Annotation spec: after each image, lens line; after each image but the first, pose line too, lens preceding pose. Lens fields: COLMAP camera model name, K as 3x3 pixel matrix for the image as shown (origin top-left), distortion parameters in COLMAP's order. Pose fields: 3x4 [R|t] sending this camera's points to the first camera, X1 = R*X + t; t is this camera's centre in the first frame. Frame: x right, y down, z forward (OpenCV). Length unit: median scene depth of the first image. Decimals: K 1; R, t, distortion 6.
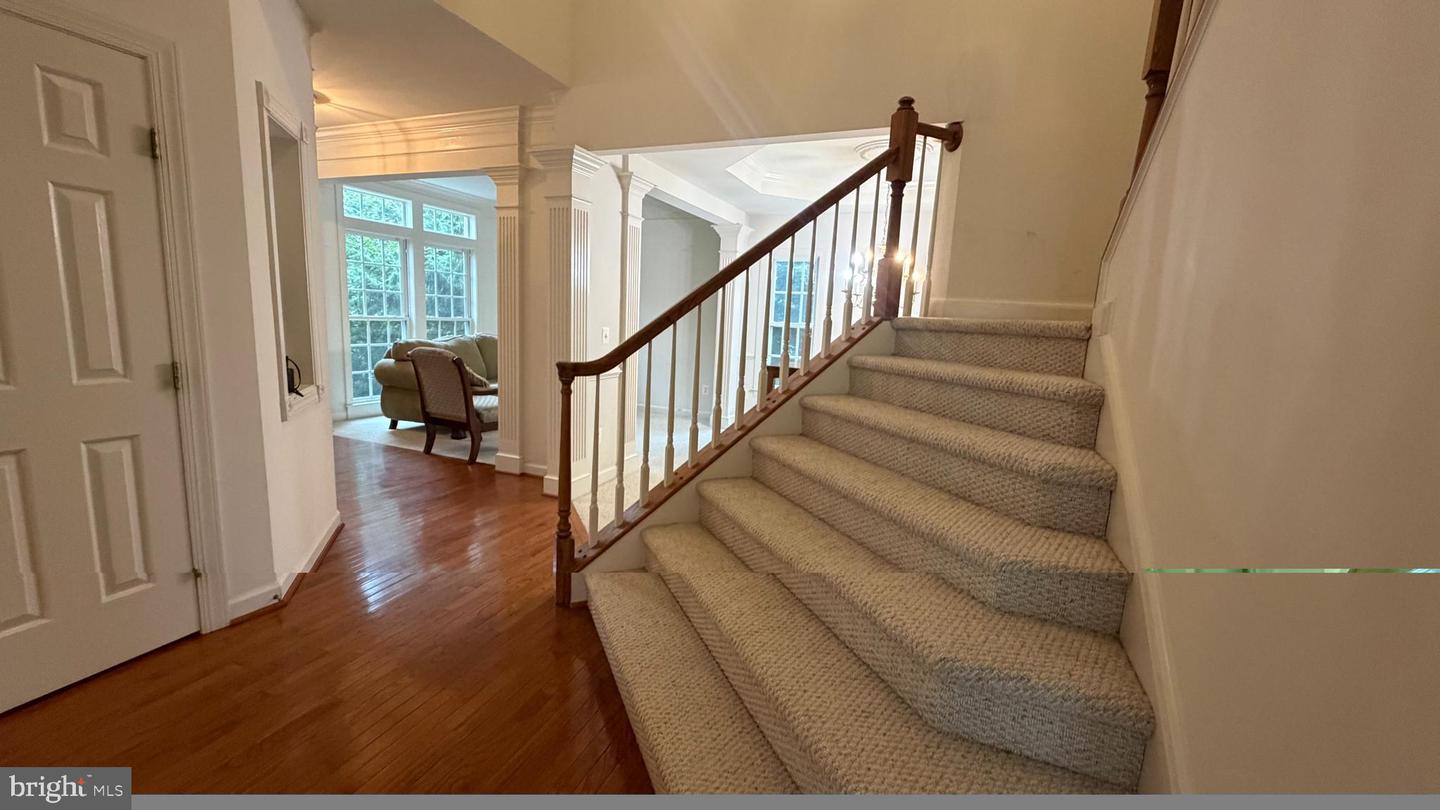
lens RADIAL K [[587.0, 0, 720.6], [0, 587.0, 409.4], [0, 0, 1]] dist [0.000115, -0.000256]
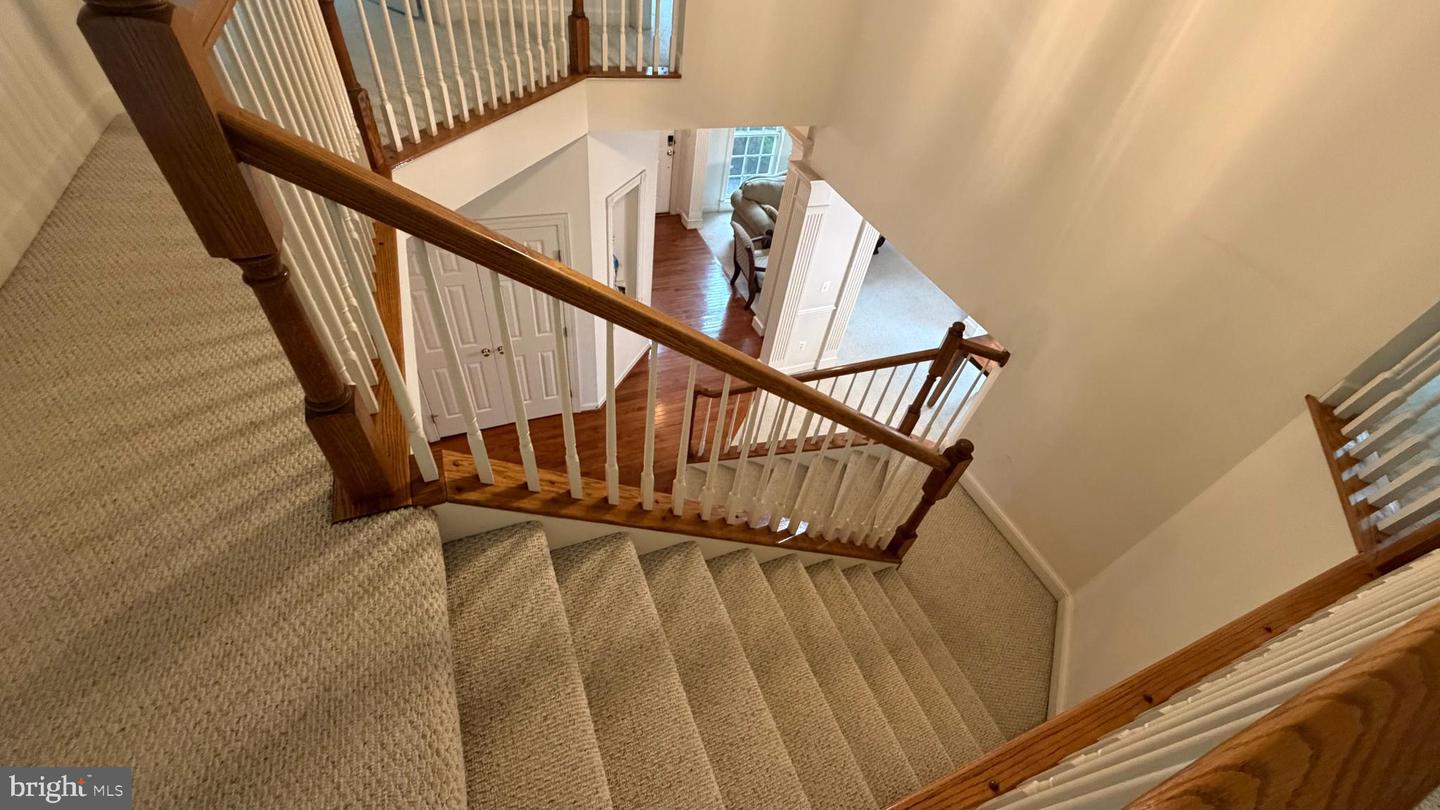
lens RADIAL K [[587.0, 0, 720.9], [0, 587.0, 404.4], [0, 0, 1]] dist [0.000115, -0.000256]
pose [[0.707638, 0.540675, -0.454884, 0.602515], [-0.203137, 0.772283, 0.601926, -1.027583], [0.676745, -0.333542, 0.656328, -0.219602]]
